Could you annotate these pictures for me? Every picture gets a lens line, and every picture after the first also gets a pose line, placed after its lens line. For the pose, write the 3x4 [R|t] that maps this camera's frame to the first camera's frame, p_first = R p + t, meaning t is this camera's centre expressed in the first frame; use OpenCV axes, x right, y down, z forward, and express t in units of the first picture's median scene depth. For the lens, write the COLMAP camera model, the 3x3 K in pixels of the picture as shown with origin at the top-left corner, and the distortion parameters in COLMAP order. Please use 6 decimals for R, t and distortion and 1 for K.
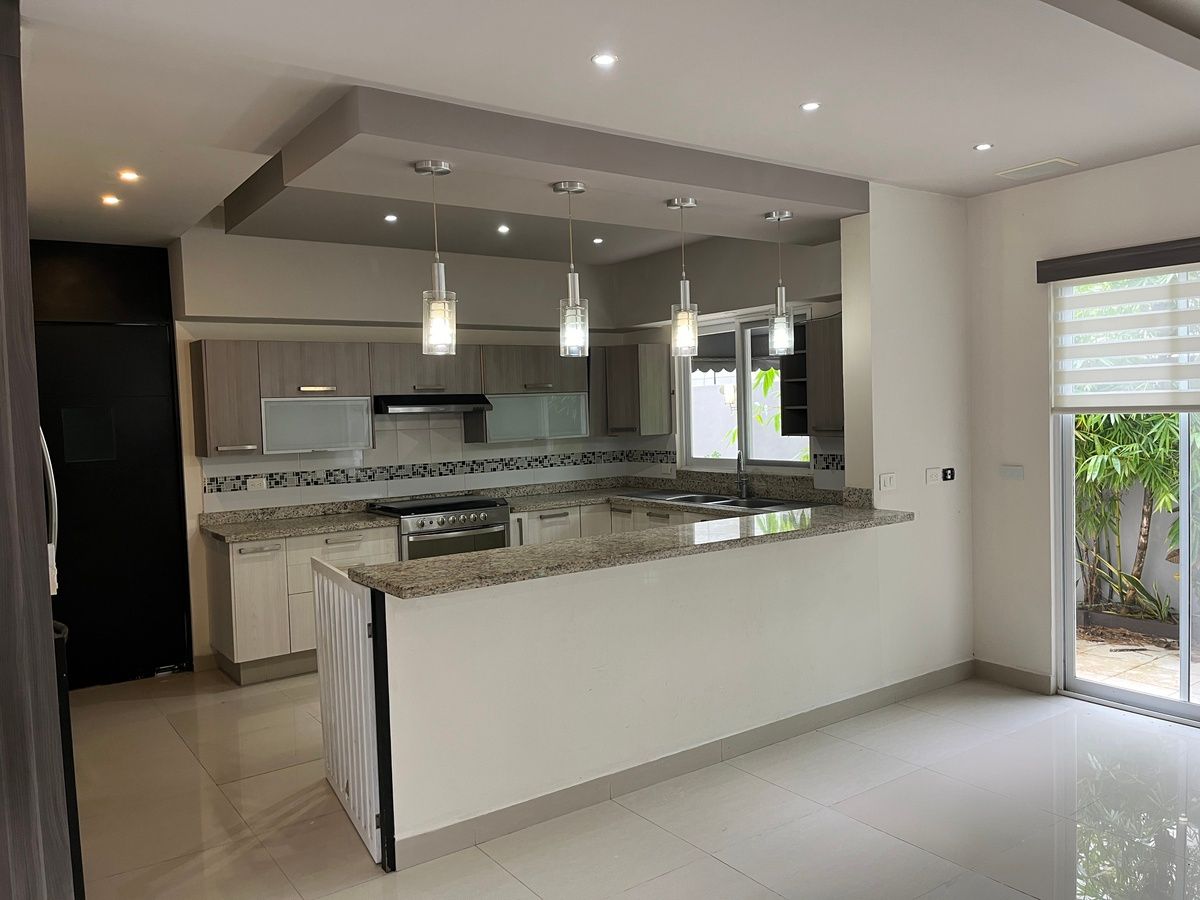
lens RADIAL K [[919.8, 0, 600.0], [0, 919.8, 450.0], [0, 0, 1]] dist [0.037026, -0.003148]
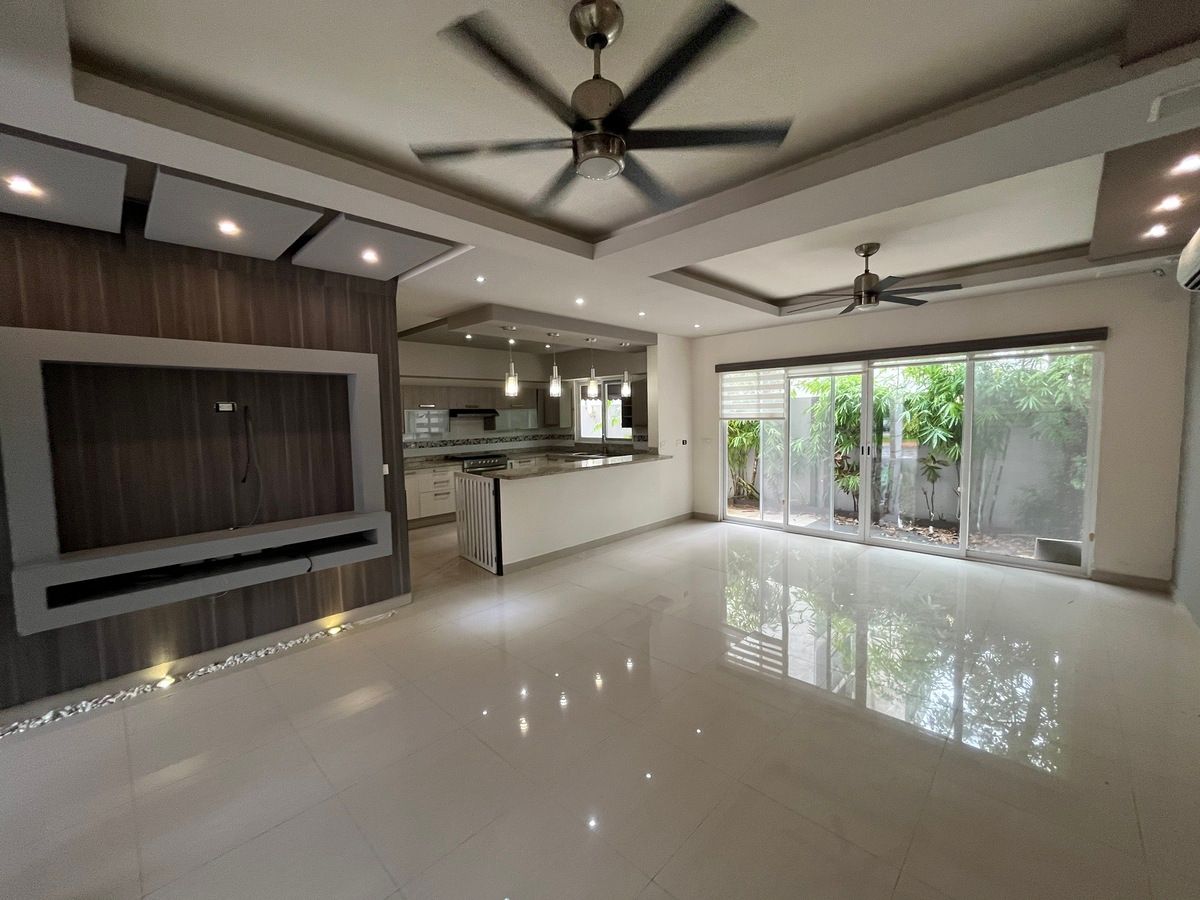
lens RADIAL K [[486.9, 0, 600.0], [0, 486.9, 450.0], [0, 0, 1]] dist [0.025052, 0.000077]
pose [[0.981380, -0.000387, 0.192075, -0.113258], [-0.004254, 0.999709, 0.023750, 0.013269], [-0.192029, -0.024125, 0.981093, -0.285551]]
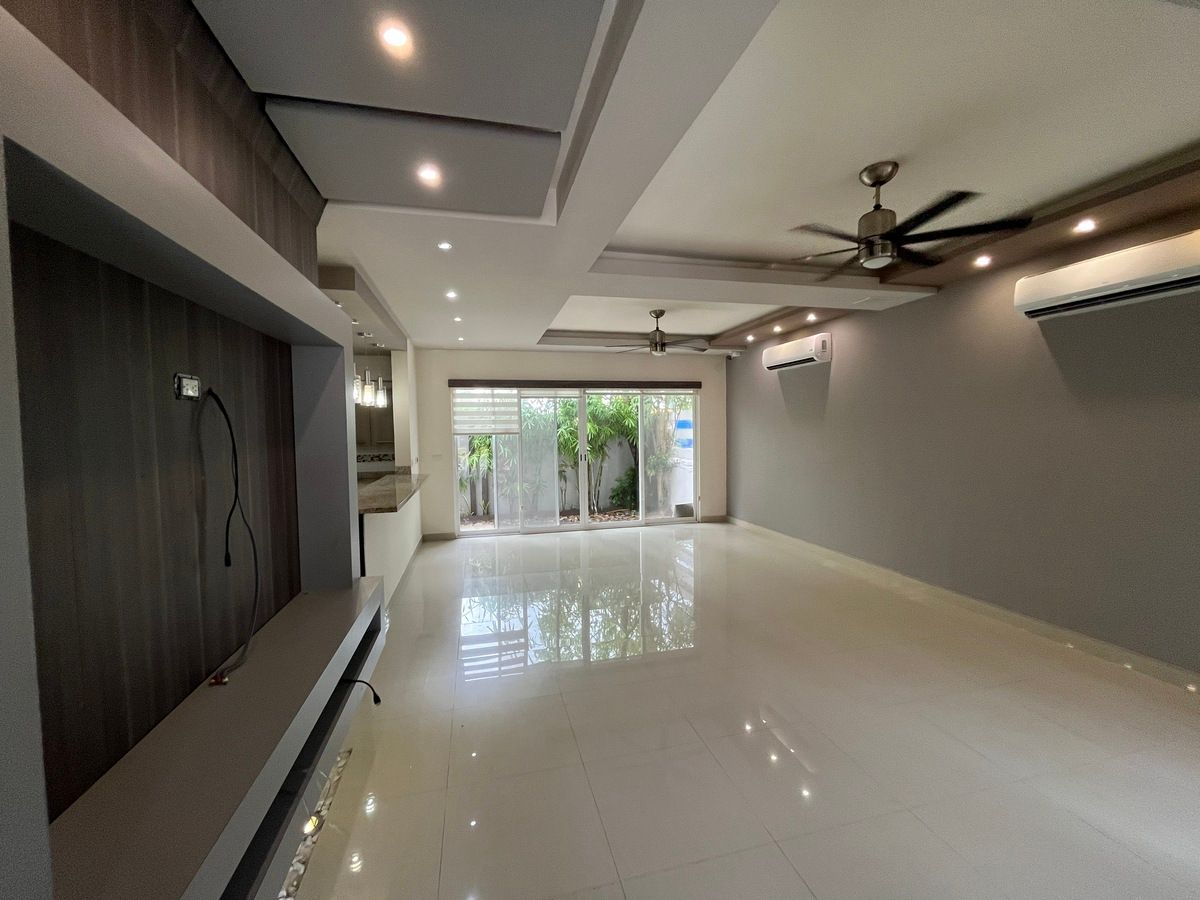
lens RADIAL K [[486.9, 0, 600.0], [0, 486.9, 450.0], [0, 0, 1]] dist [0.025052, 0.000077]
pose [[0.366621, -0.016289, 0.930228, -0.545993], [0.043331, 0.999061, 0.000417, 0.016777], [-0.929361, 0.040155, 0.366983, 0.061666]]
